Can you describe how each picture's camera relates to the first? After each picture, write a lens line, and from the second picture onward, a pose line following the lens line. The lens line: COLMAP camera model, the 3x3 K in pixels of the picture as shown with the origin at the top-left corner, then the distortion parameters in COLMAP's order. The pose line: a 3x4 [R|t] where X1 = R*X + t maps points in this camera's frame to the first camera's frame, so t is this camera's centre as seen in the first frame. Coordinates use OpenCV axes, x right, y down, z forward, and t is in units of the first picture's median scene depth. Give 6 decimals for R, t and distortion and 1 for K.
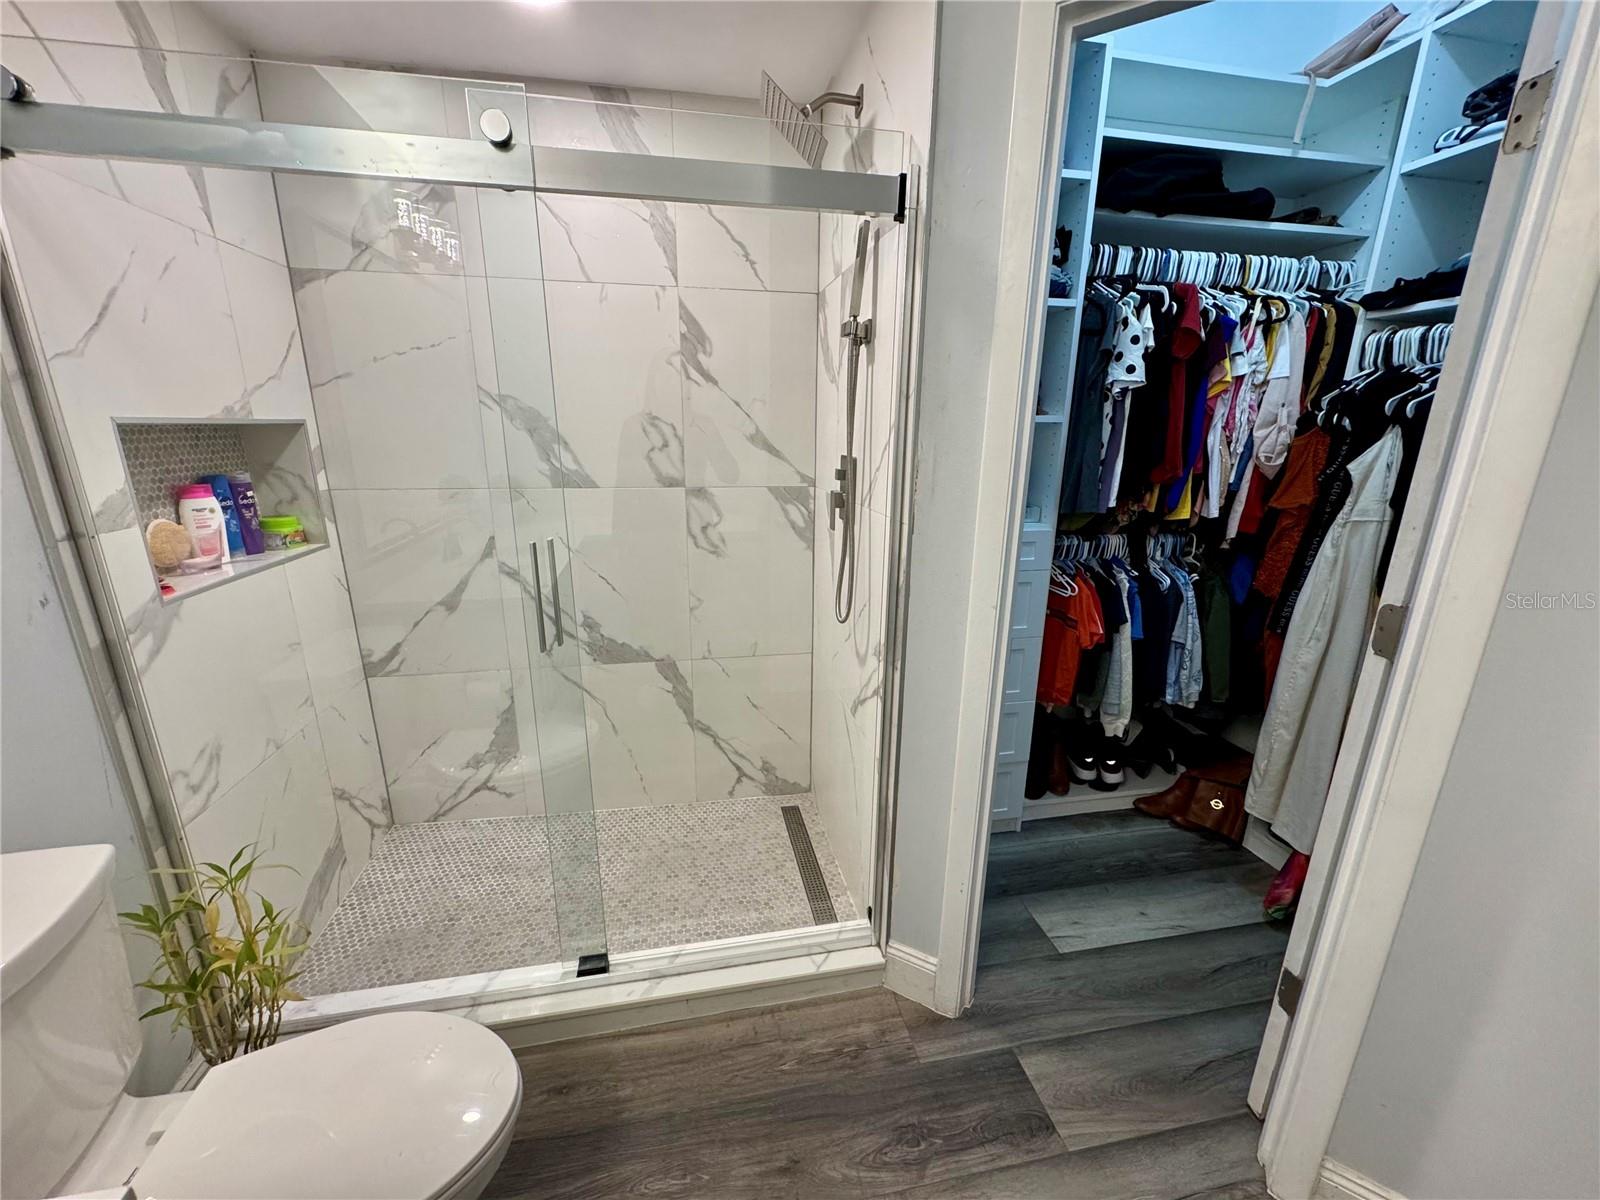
lens RADIAL K [[636.8, 0, 798.1], [0, 636.8, 601.0], [0, 0, 1]] dist [-0.001824, 0.000059]
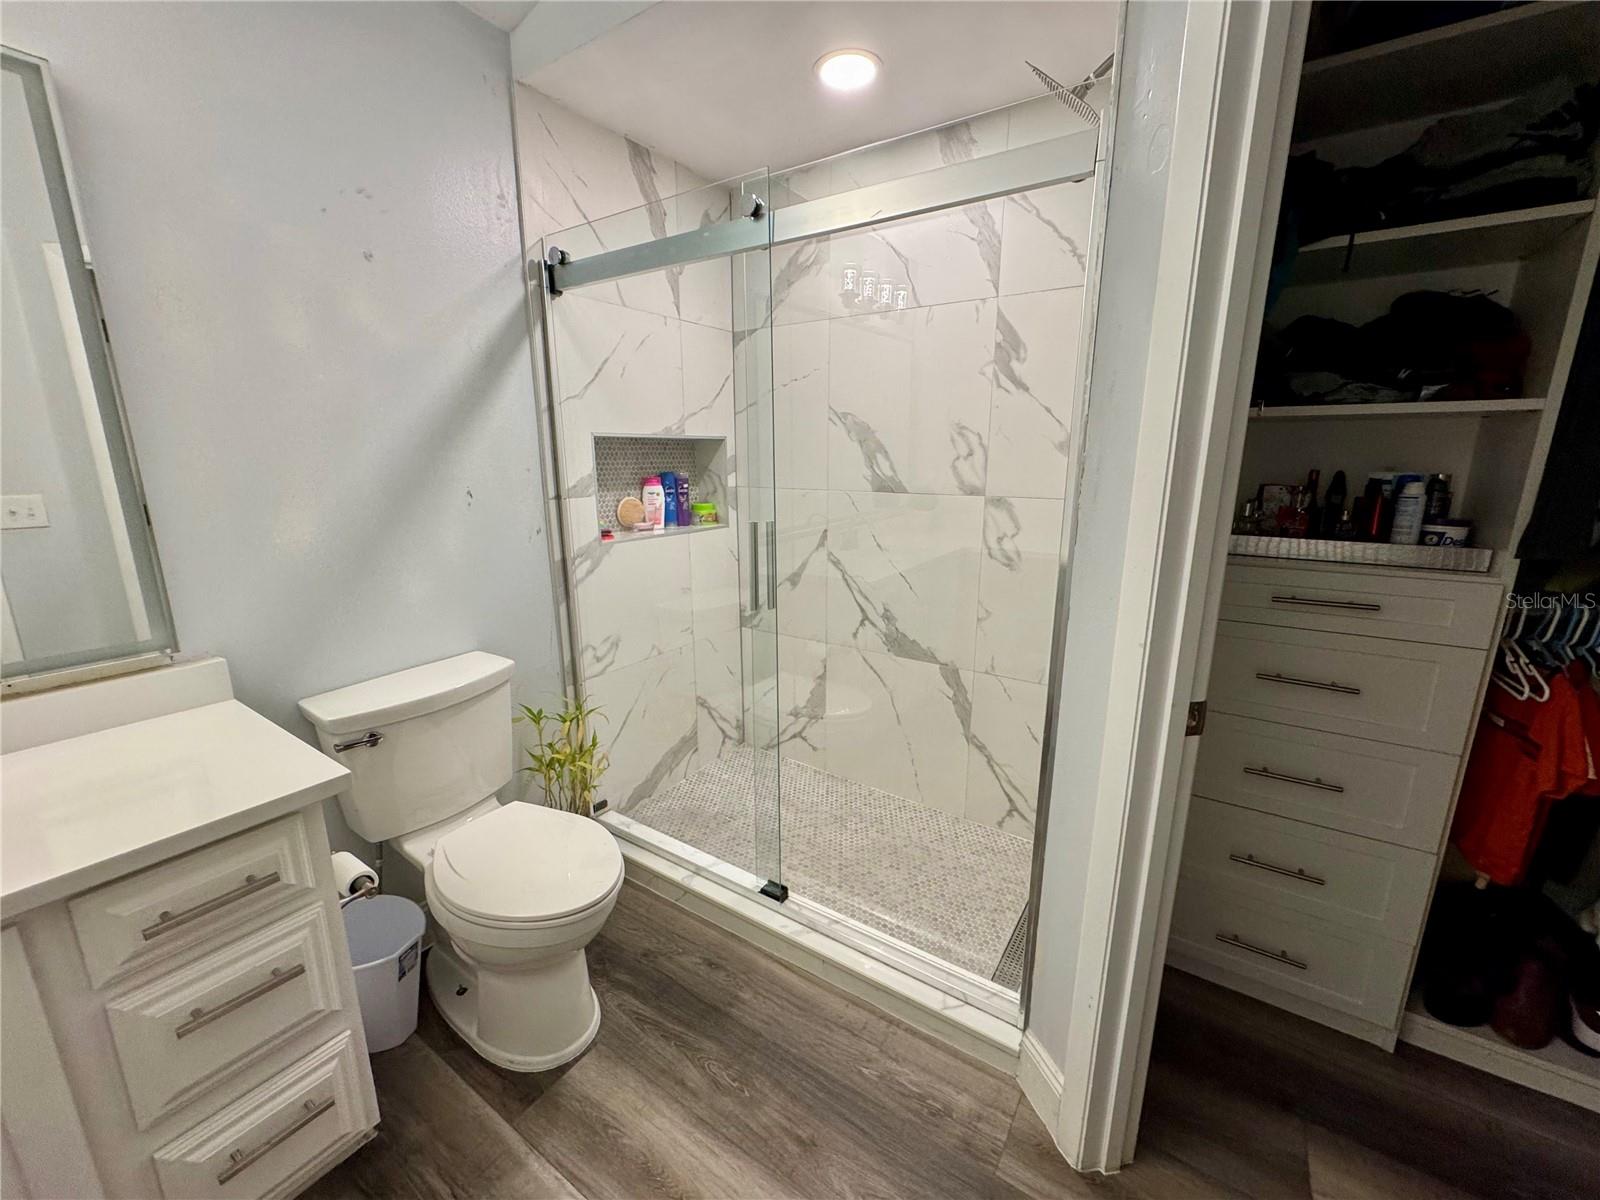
lens RADIAL K [[636.8, 0, 800.2], [0, 636.8, 602.2], [0, 0, 1]] dist [-0.001824, 0.000059]
pose [[0.709619, 0.150075, -0.688417, 0.384217], [-0.179662, 0.983296, 0.029163, 0.008292], [0.681294, 0.102987, 0.724729, 0.116748]]
